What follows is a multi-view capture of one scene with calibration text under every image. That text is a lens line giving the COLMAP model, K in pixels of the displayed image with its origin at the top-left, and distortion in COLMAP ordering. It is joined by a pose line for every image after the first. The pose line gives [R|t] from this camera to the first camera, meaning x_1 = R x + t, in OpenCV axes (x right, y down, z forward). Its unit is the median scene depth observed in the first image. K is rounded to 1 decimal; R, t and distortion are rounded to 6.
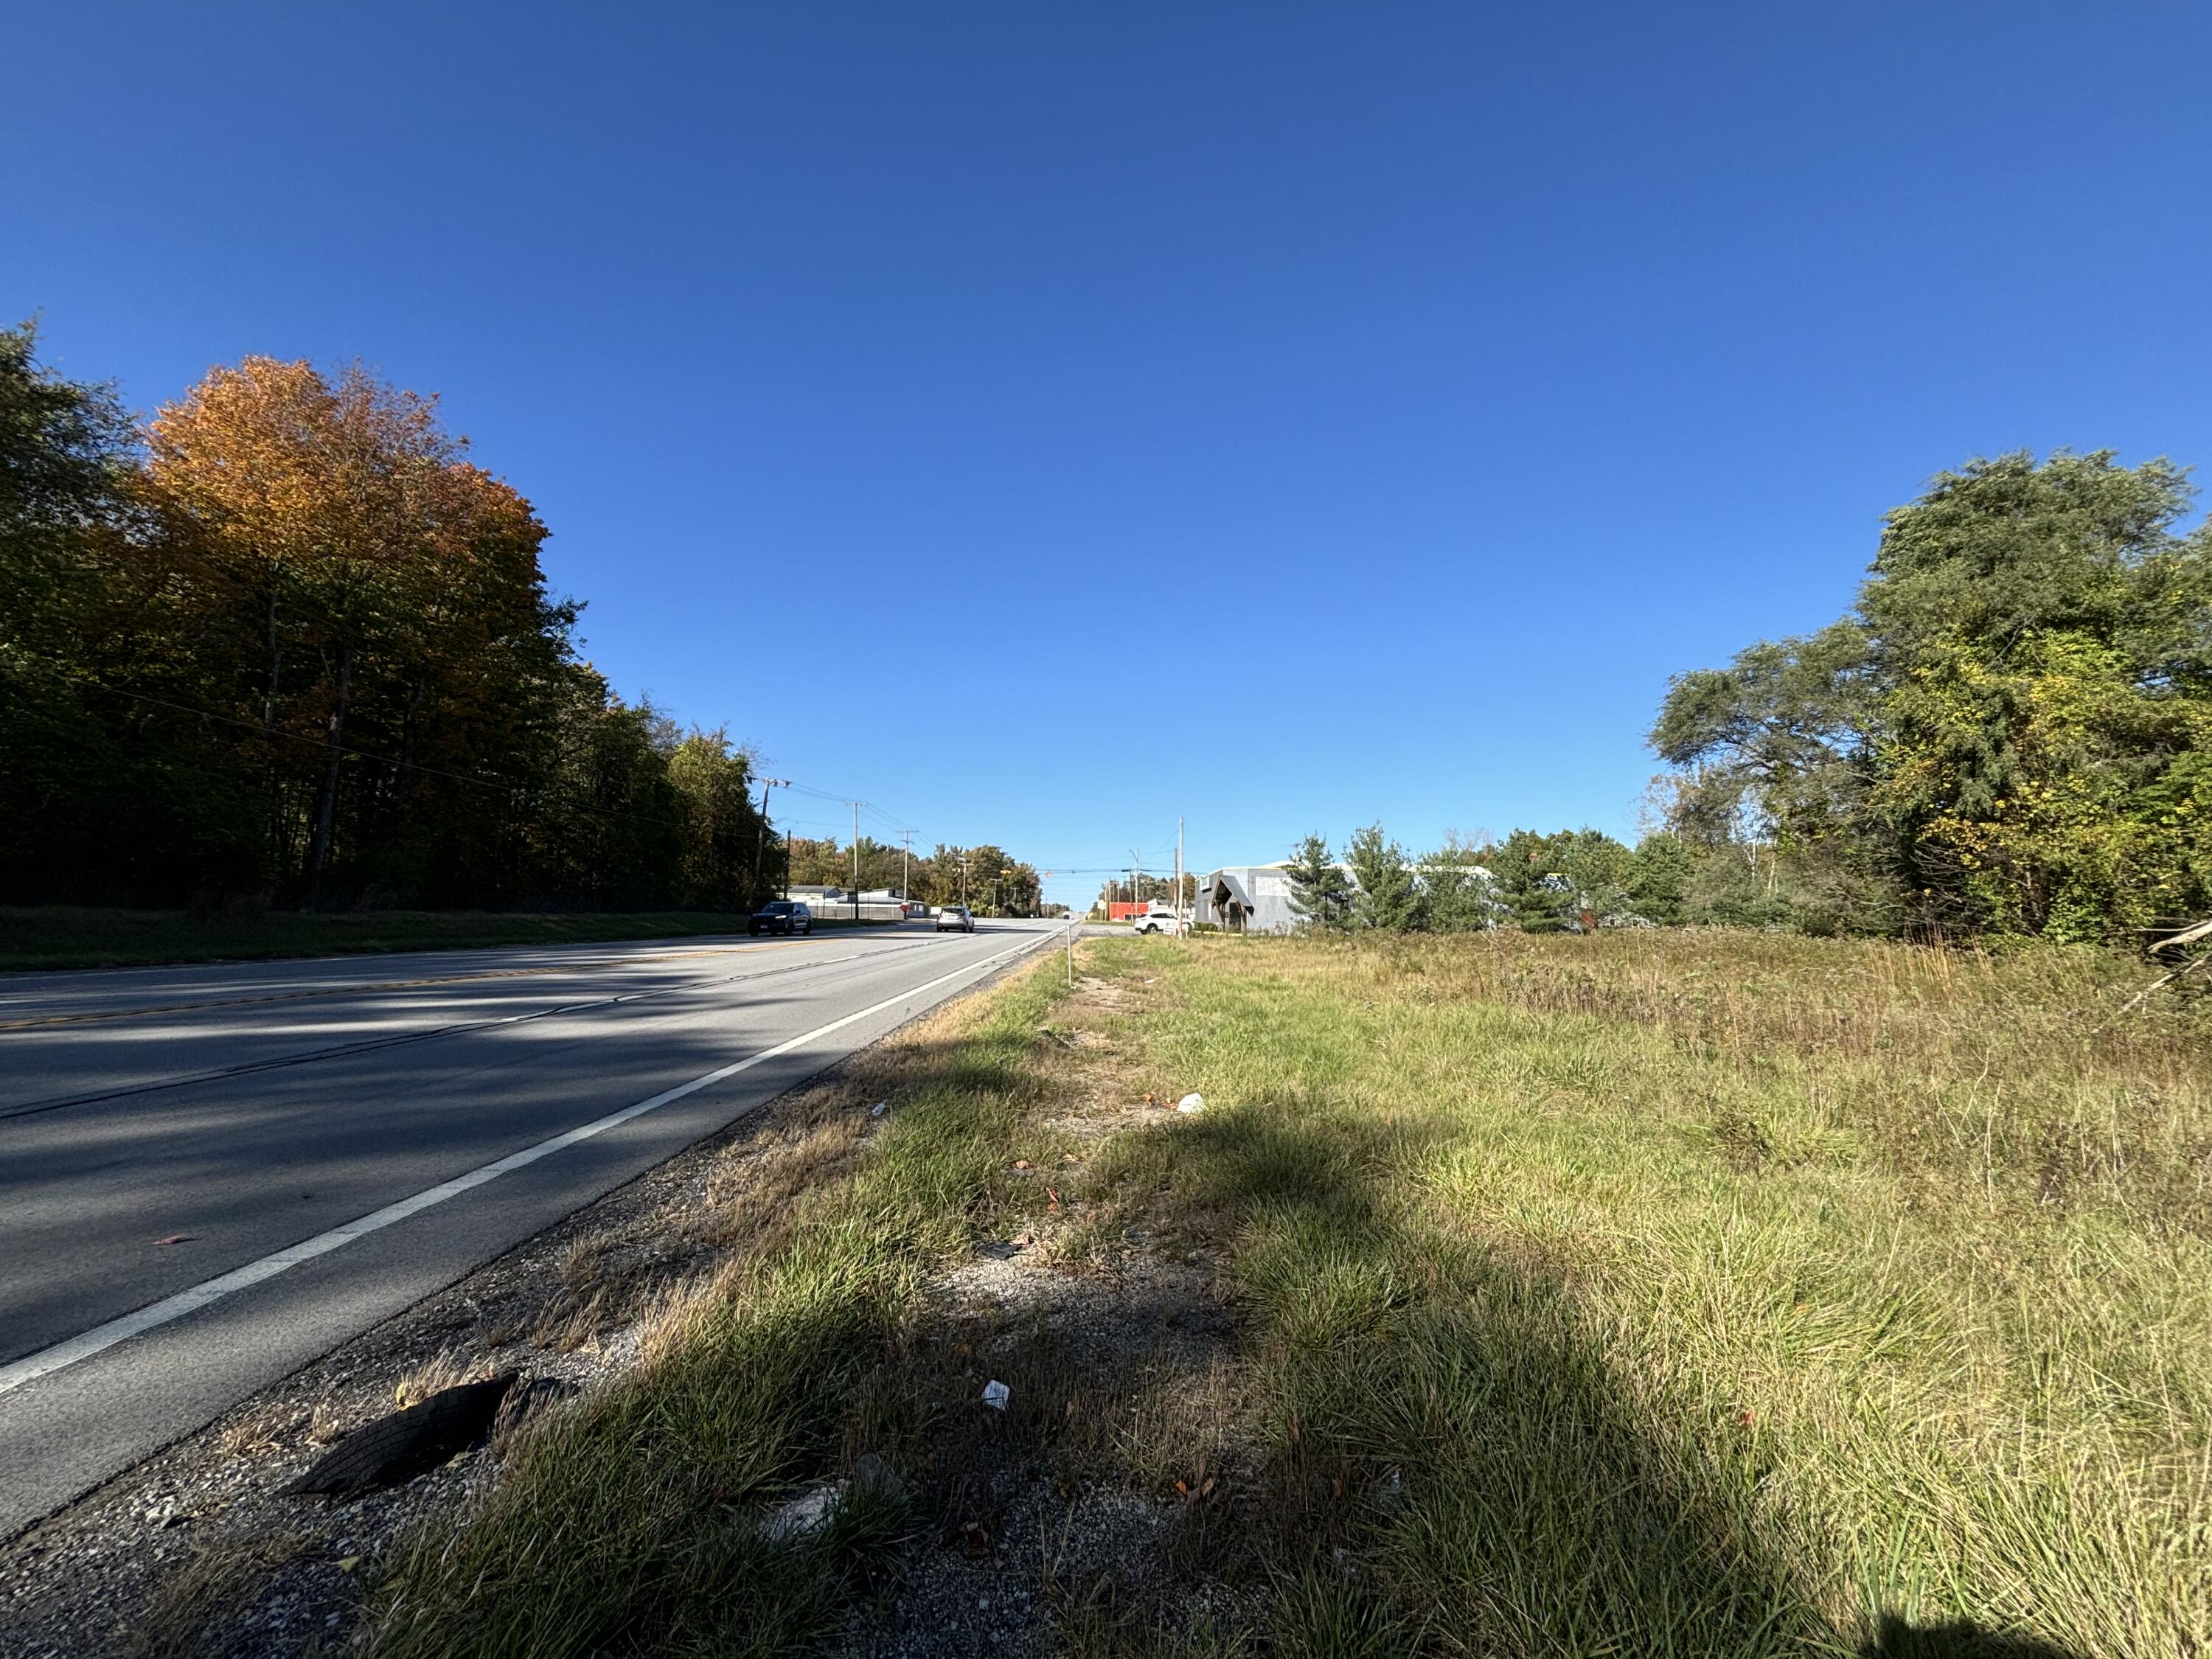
lens RADIAL K [[883.0, 0, 1106.0], [0, 883.0, 829.5], [0, 0, 1]] dist [-0.002611, -0.000488]
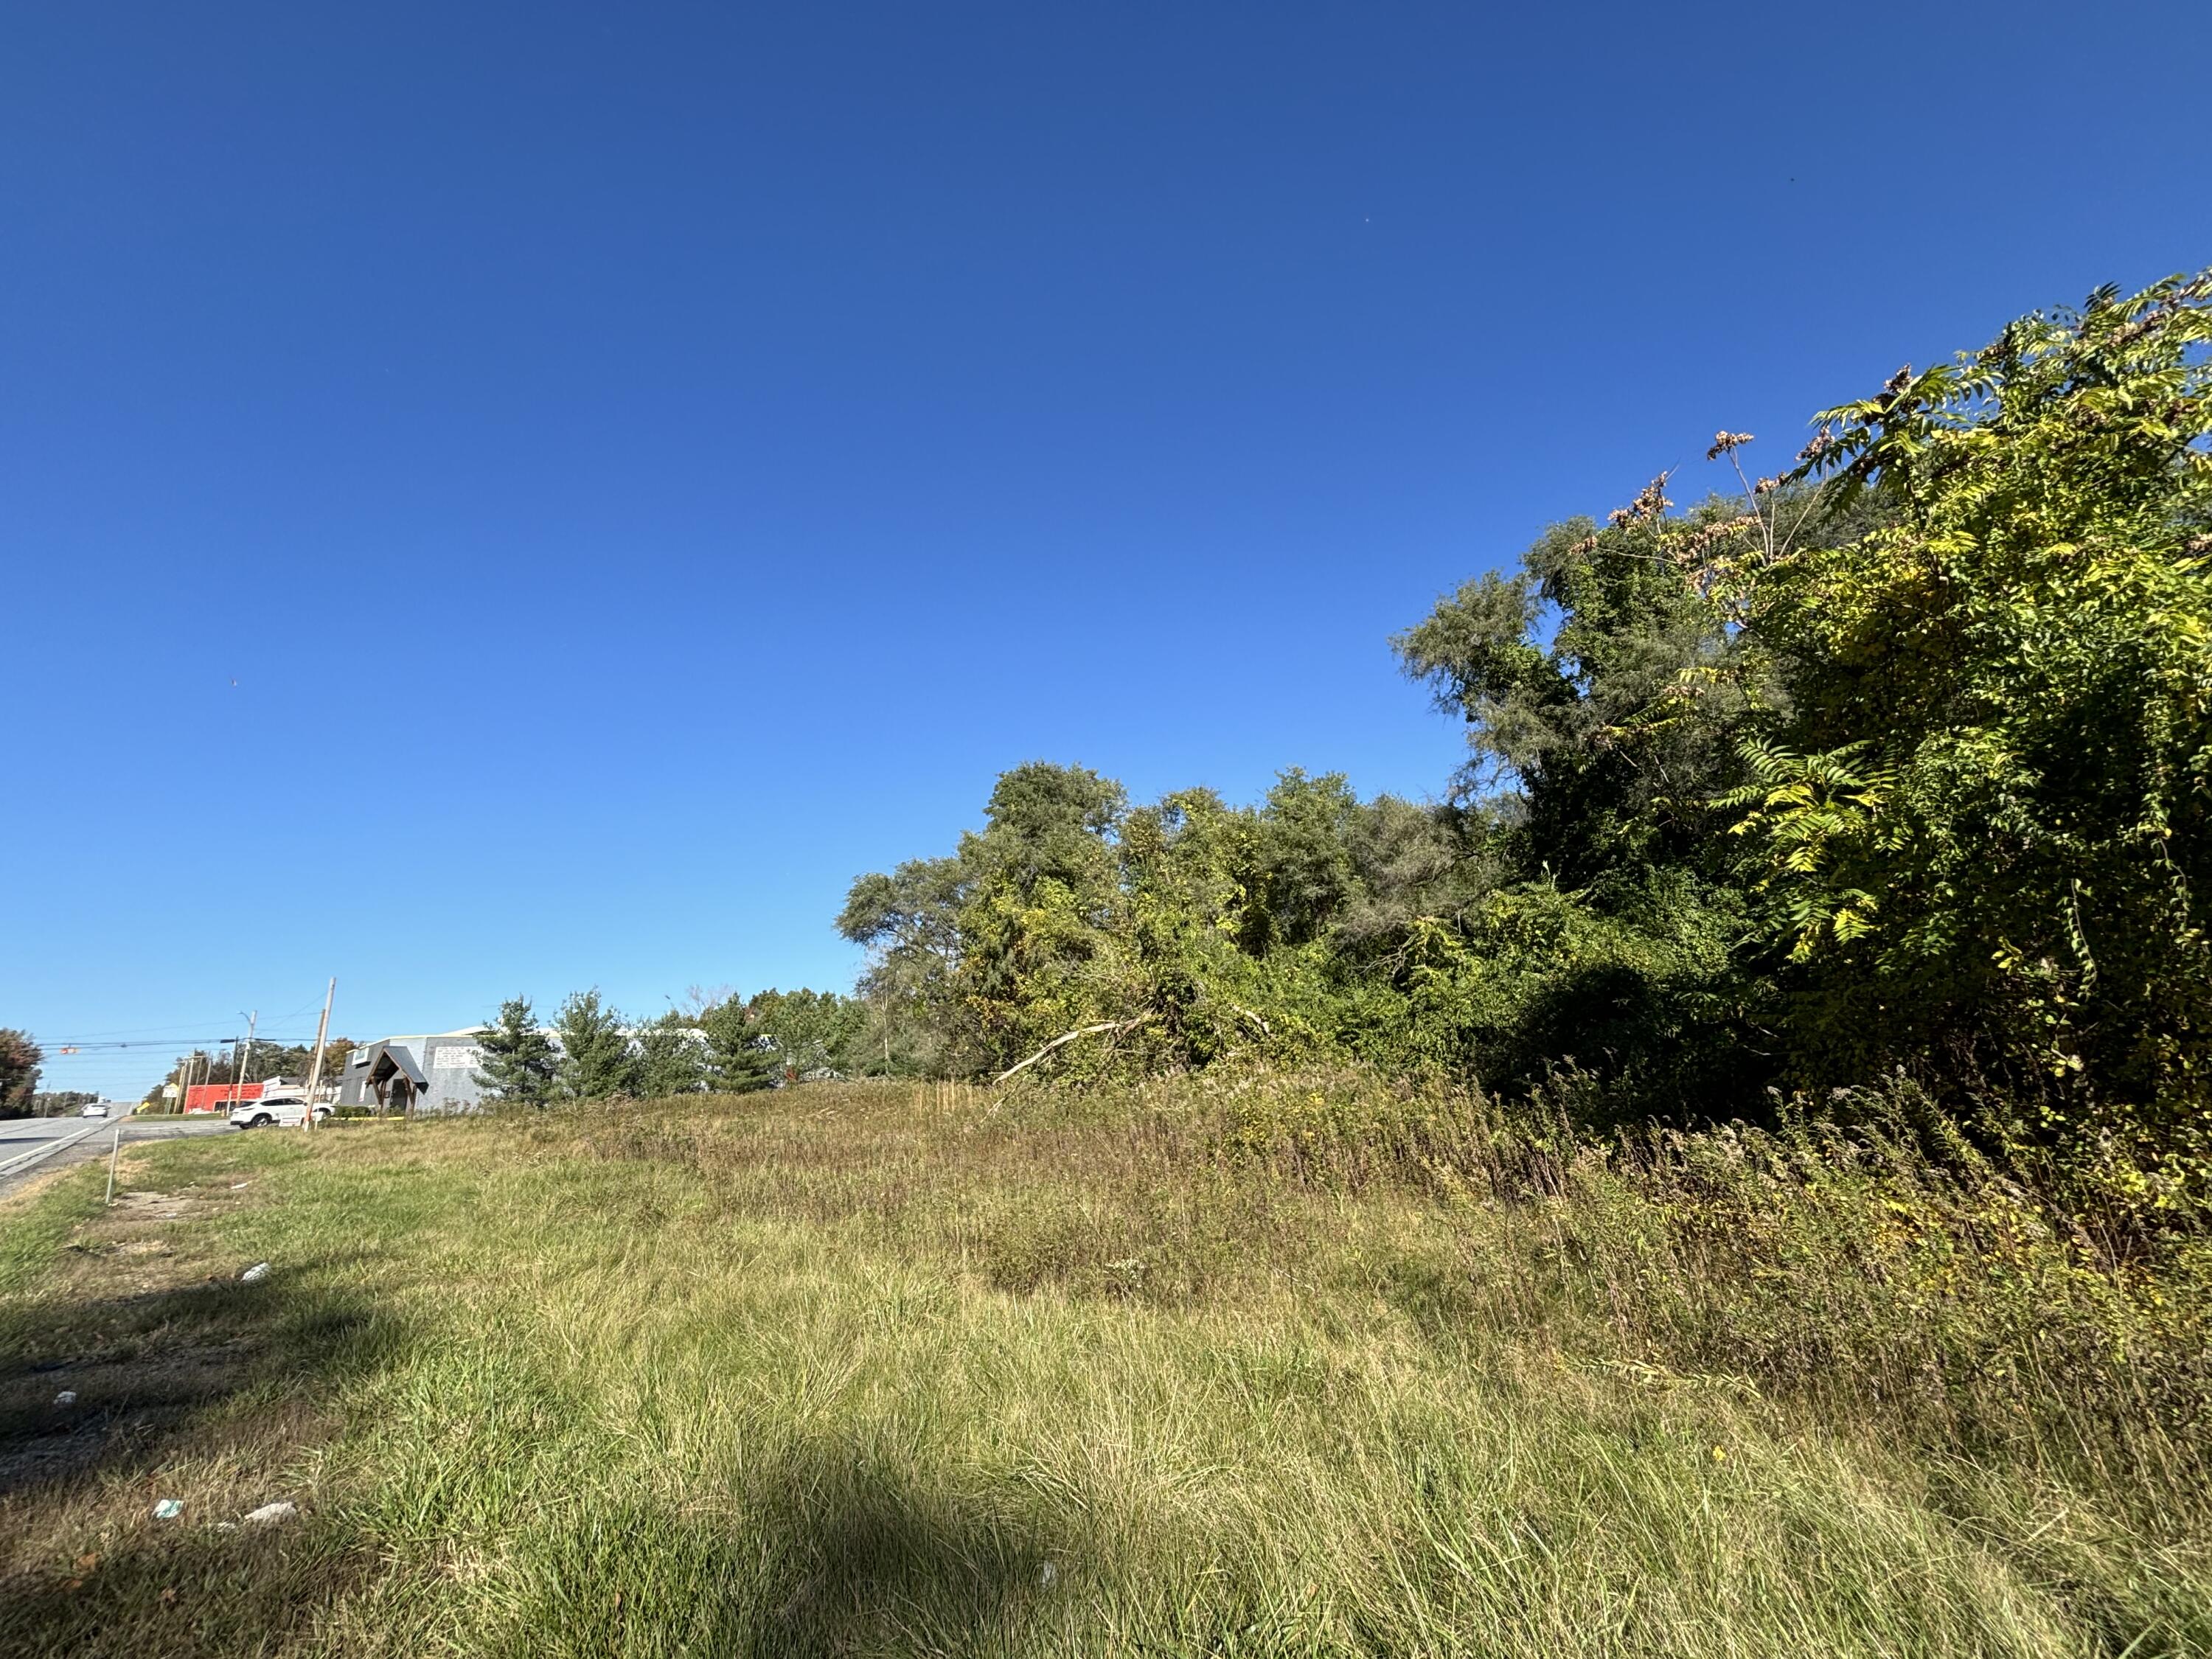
lens RADIAL K [[883.0, 0, 1106.0], [0, 883.0, 829.5], [0, 0, 1]] dist [-0.002611, -0.000488]
pose [[0.701793, 0.134249, 0.699617, -0.001890], [-0.011995, 0.984170, -0.176820, -0.012449], [-0.712280, 0.115699, 0.692294, -0.100207]]
